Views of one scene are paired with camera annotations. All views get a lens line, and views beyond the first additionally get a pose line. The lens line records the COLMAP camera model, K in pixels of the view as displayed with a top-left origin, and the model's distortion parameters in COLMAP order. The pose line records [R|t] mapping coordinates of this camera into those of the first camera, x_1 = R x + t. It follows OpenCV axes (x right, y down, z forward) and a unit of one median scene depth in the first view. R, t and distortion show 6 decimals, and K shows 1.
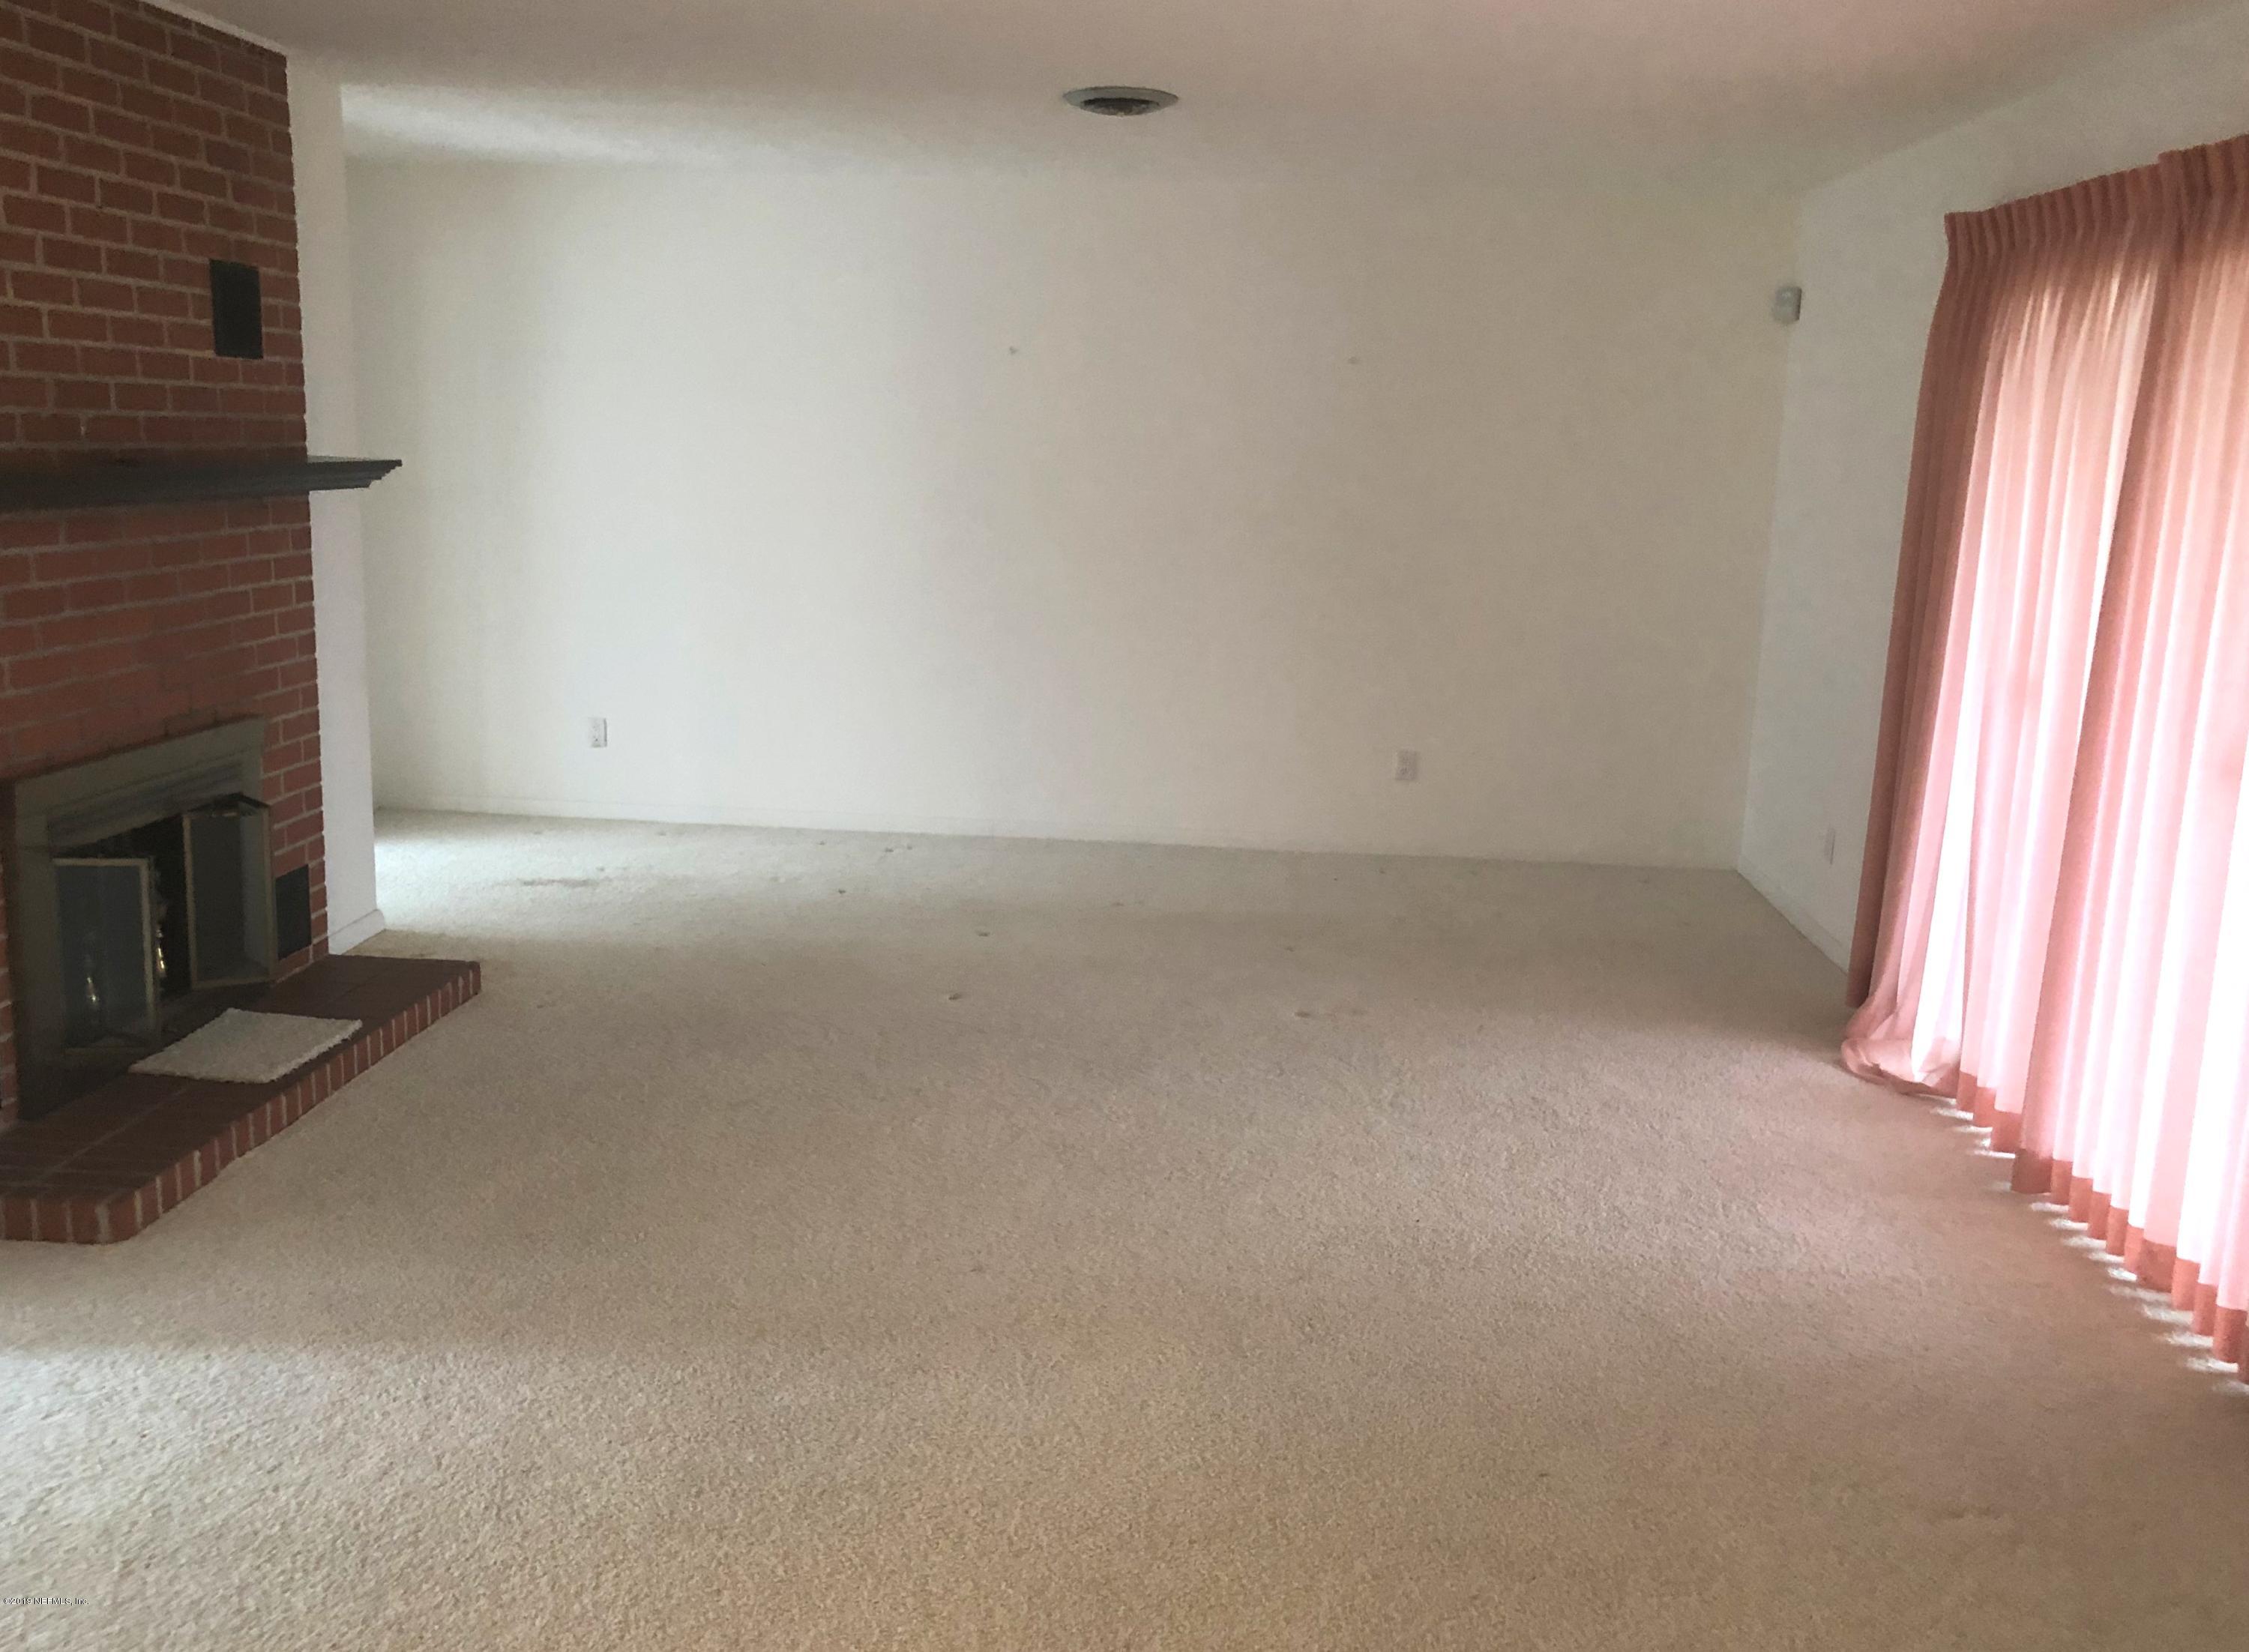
lens RADIAL K [[1920.5, 0, 1133.8], [0, 1920.5, 813.4], [0, 0, 1]] dist [0.017064, -0.005919]
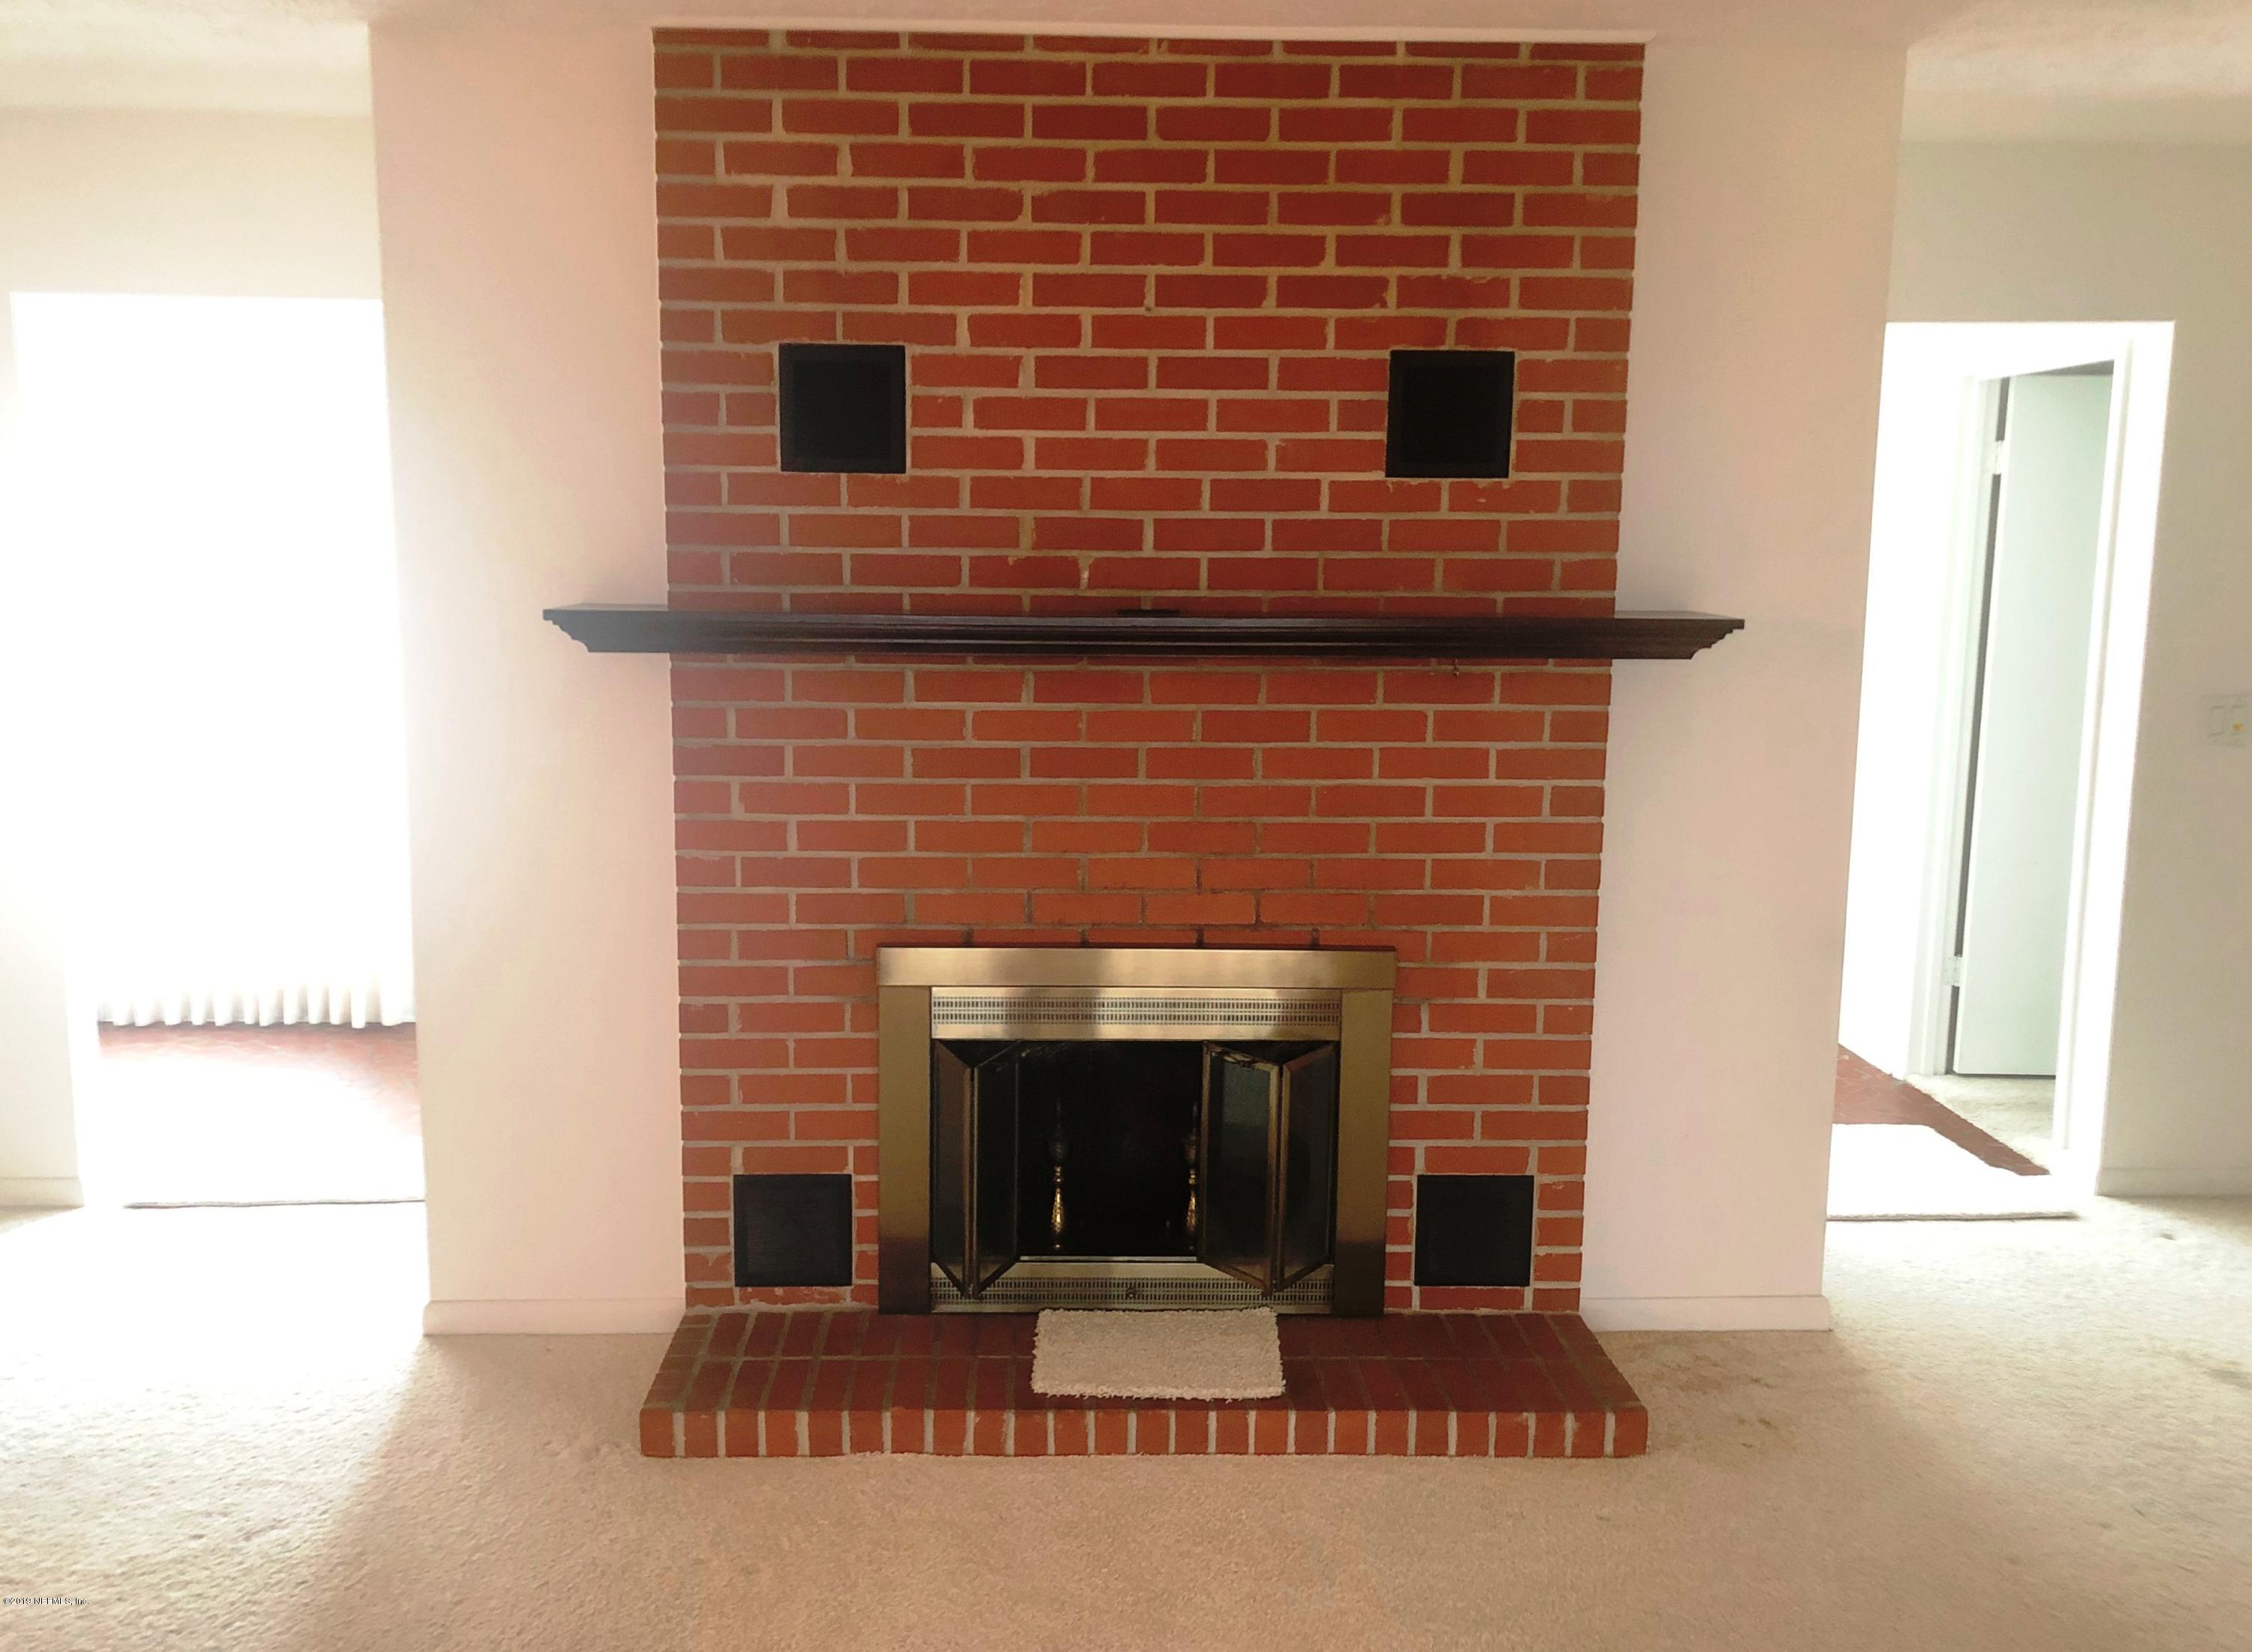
lens RADIAL K [[1923.1, 0, 1125.2], [0, 1923.1, 816.1], [0, 0, 1]] dist [0.017064, -0.005919]
pose [[0.072979, 0.116569, -0.990498, 0.259653], [-0.196607, 0.975339, 0.100300, -0.150556], [0.977763, 0.187419, 0.094097, 0.786903]]
